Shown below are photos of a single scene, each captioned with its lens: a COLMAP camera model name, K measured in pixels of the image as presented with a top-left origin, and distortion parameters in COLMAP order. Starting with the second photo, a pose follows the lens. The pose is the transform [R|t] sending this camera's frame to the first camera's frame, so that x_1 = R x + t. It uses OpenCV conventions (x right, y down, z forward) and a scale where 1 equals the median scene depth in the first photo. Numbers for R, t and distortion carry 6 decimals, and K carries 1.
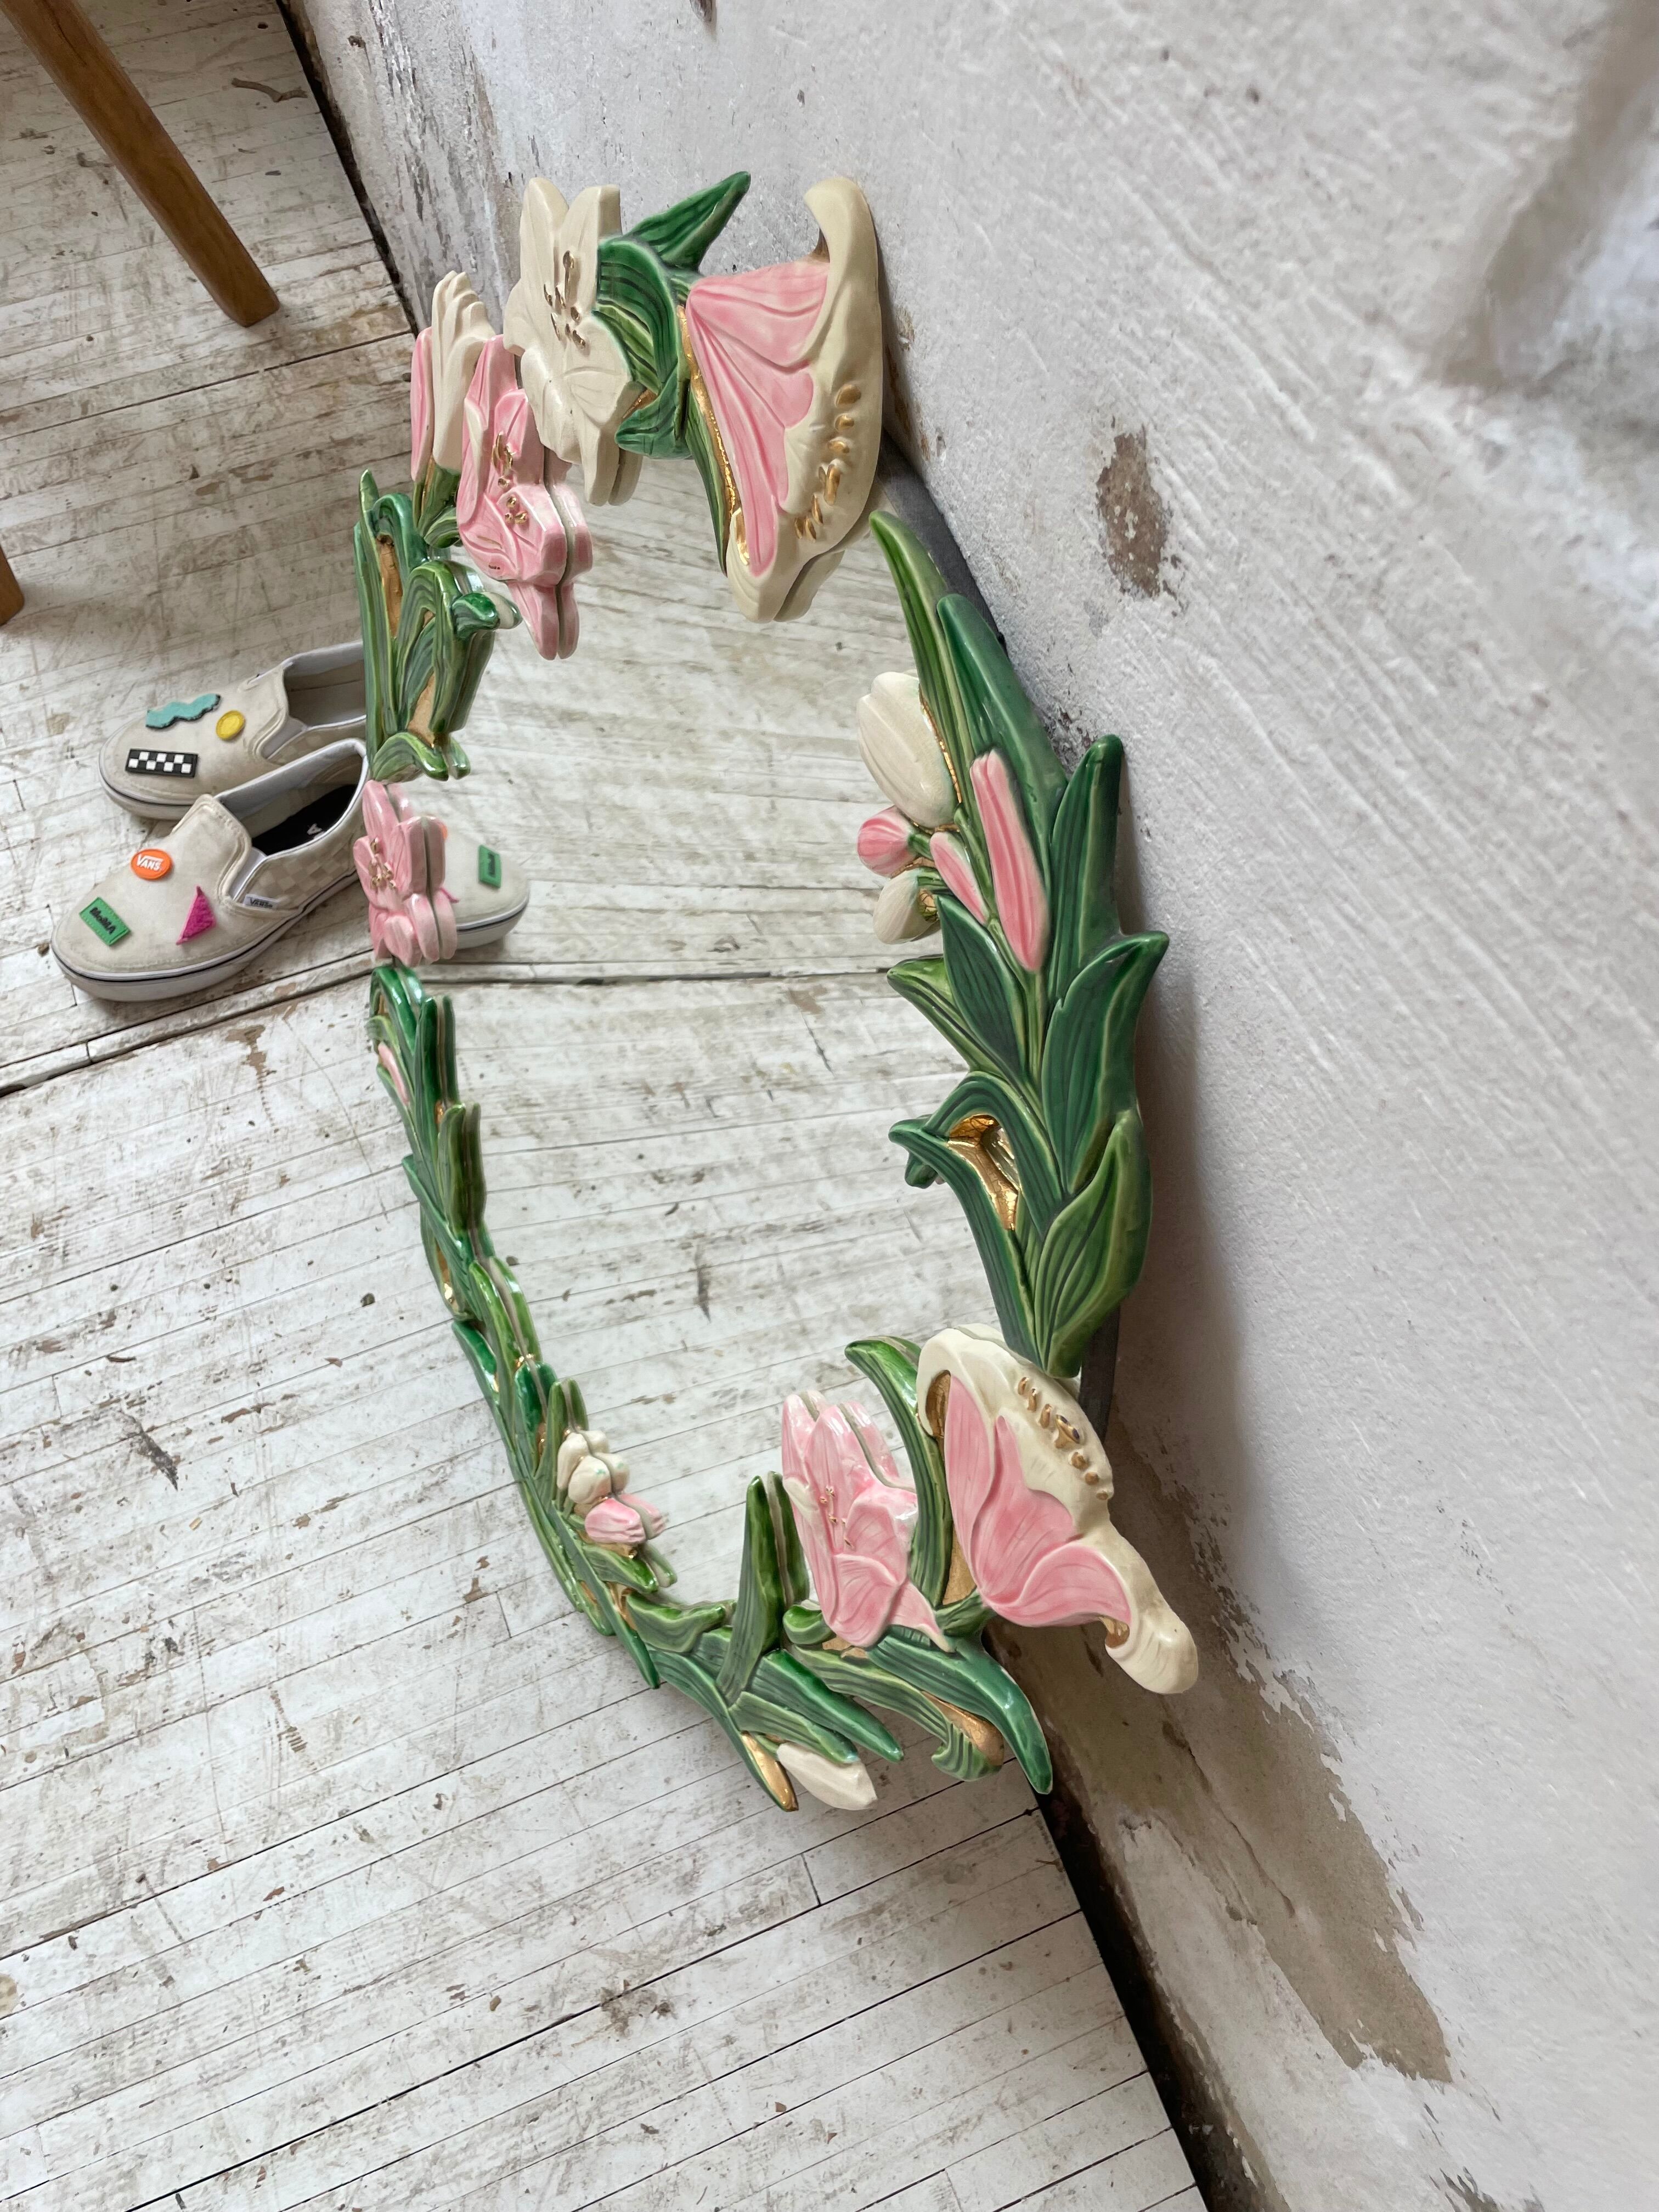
lens RADIAL K [[1692.0, 0, 808.5], [0, 1692.0, 1120.5], [0, 0, 1]] dist [0.077285, -0.114660]
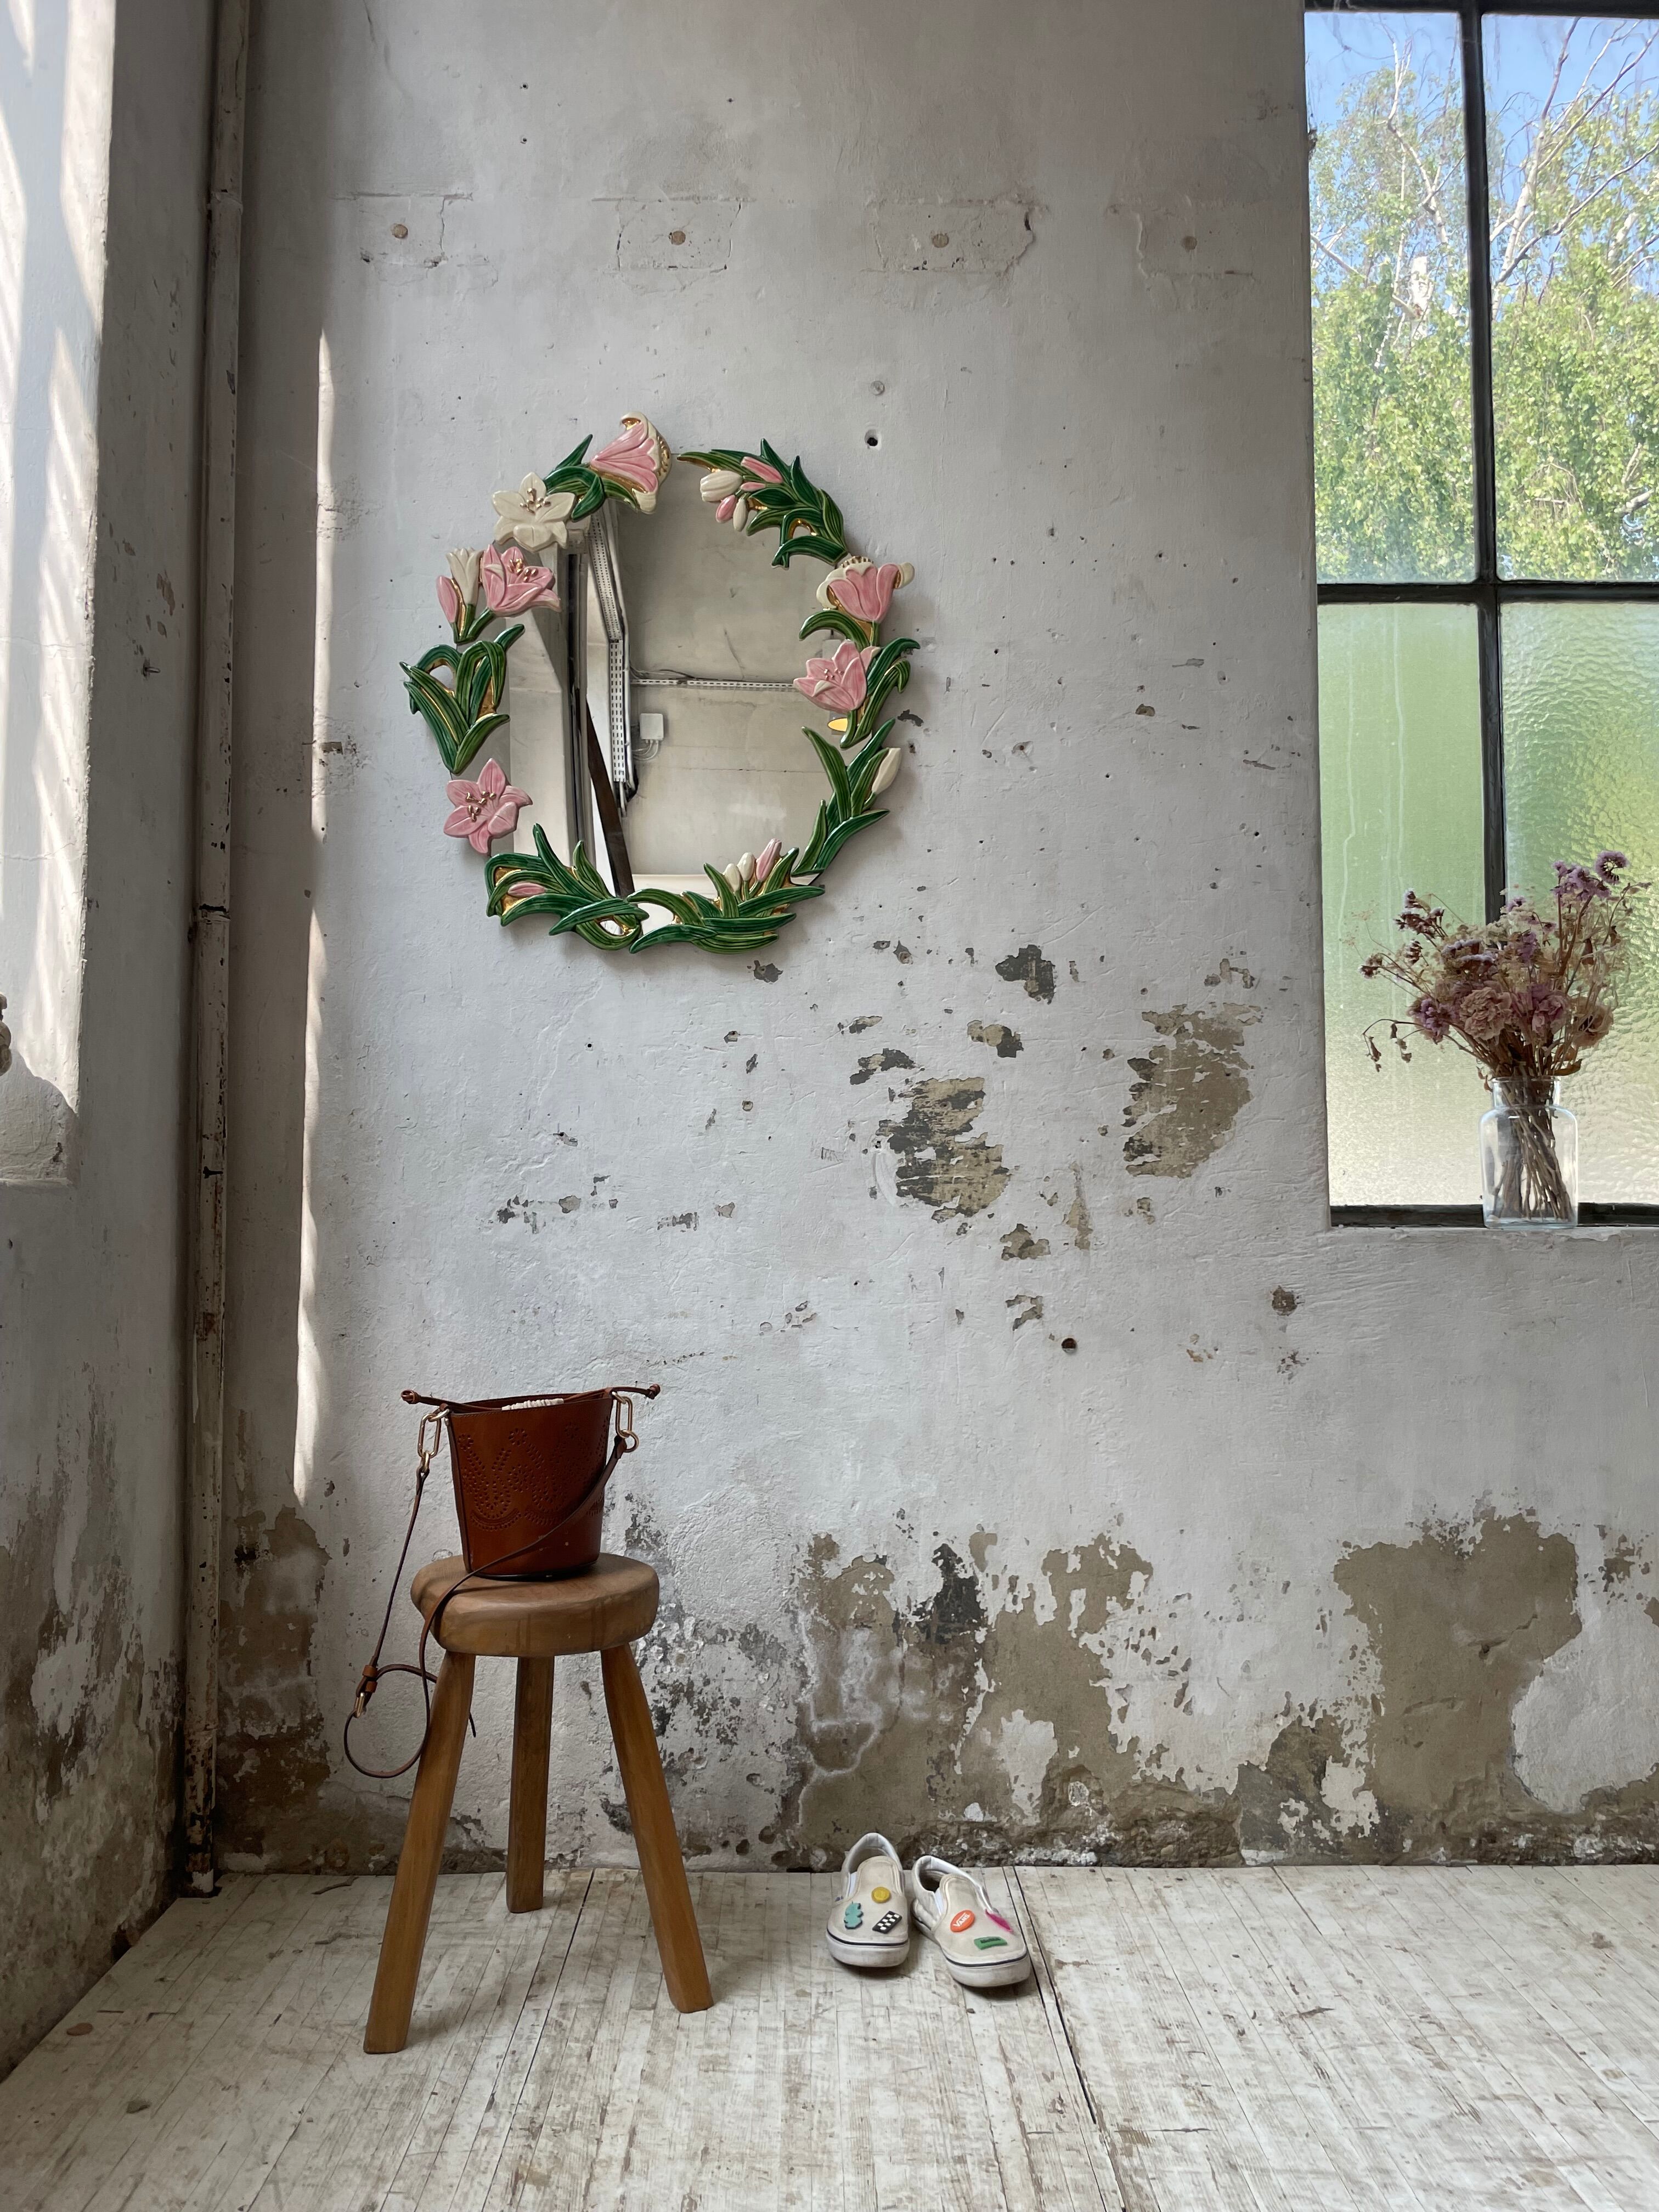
lens RADIAL K [[1690.4, 0, 851.5], [0, 1690.4, 1119.0], [0, 0, 1]] dist [0.084332, -0.114433]
pose [[0.354134, 0.018442, 0.935013, -2.323850], [0.865871, 0.371296, -0.335270, 0.034337], [-0.353350, 0.928331, 0.115521, 0.109102]]
